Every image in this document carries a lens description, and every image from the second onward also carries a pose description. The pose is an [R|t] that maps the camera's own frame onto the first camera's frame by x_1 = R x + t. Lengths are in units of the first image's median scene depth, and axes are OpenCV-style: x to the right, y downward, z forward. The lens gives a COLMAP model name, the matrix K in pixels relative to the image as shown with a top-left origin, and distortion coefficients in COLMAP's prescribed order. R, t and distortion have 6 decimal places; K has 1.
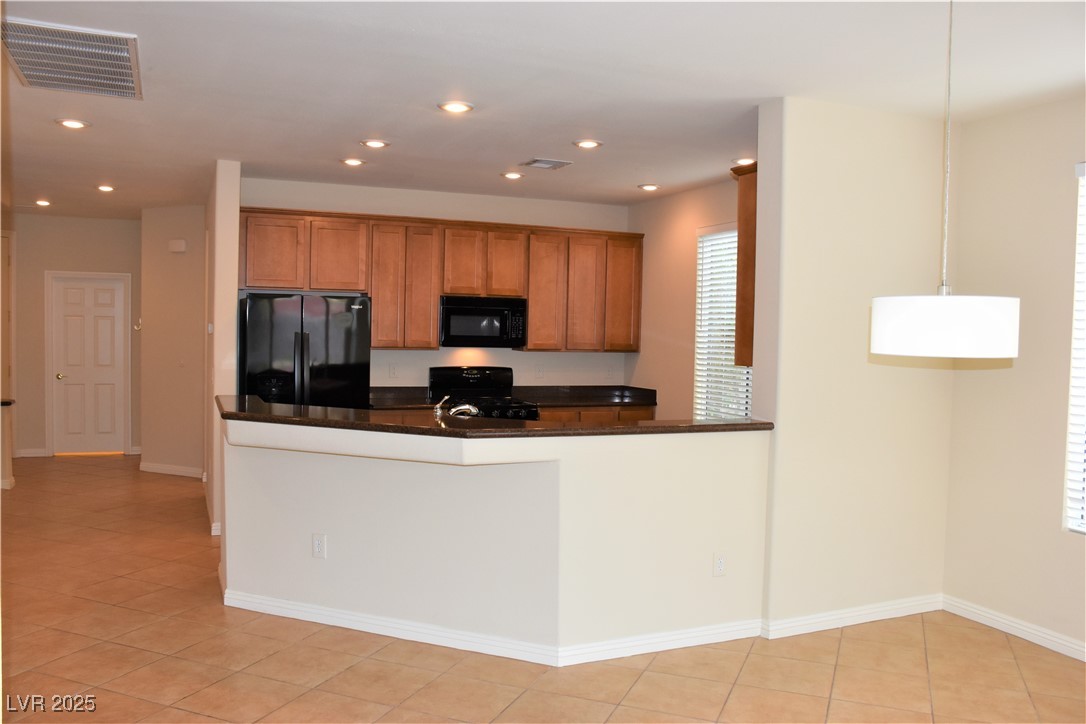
lens RADIAL K [[841.2, 0, 546.6], [0, 841.2, 365.7], [0, 0, 1]] dist [-0.147279, 0.108855]
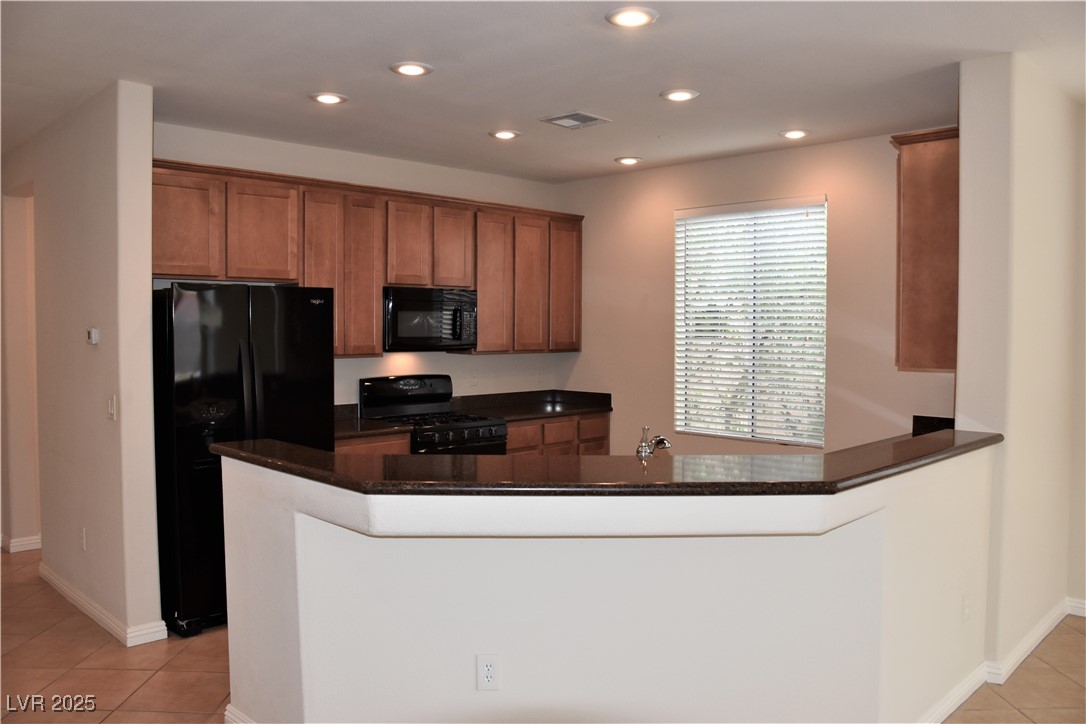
lens RADIAL K [[841.2, 0, 546.6], [0, 841.2, 365.7], [0, 0, 1]] dist [-0.147279, 0.108855]
pose [[0.926745, -0.035167, 0.374041, -0.270250], [0.031382, 0.999376, 0.016207, -0.017509], [-0.374378, -0.003281, 0.927270, 0.217512]]
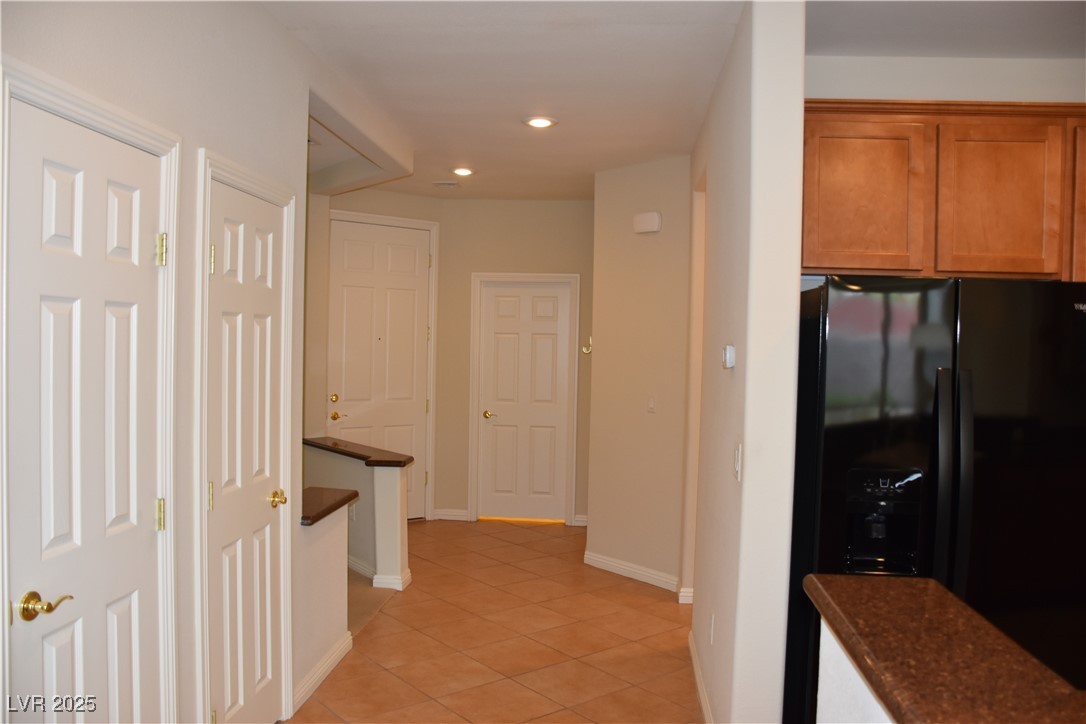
lens RADIAL K [[841.2, 0, 546.6], [0, 841.2, 365.7], [0, 0, 1]] dist [-0.147279, 0.108855]
pose [[0.871044, 0.011938, -0.491060, -0.226945], [-0.024040, 0.999543, -0.018343, -0.024427], [0.490616, 0.027783, 0.870933, 0.454988]]
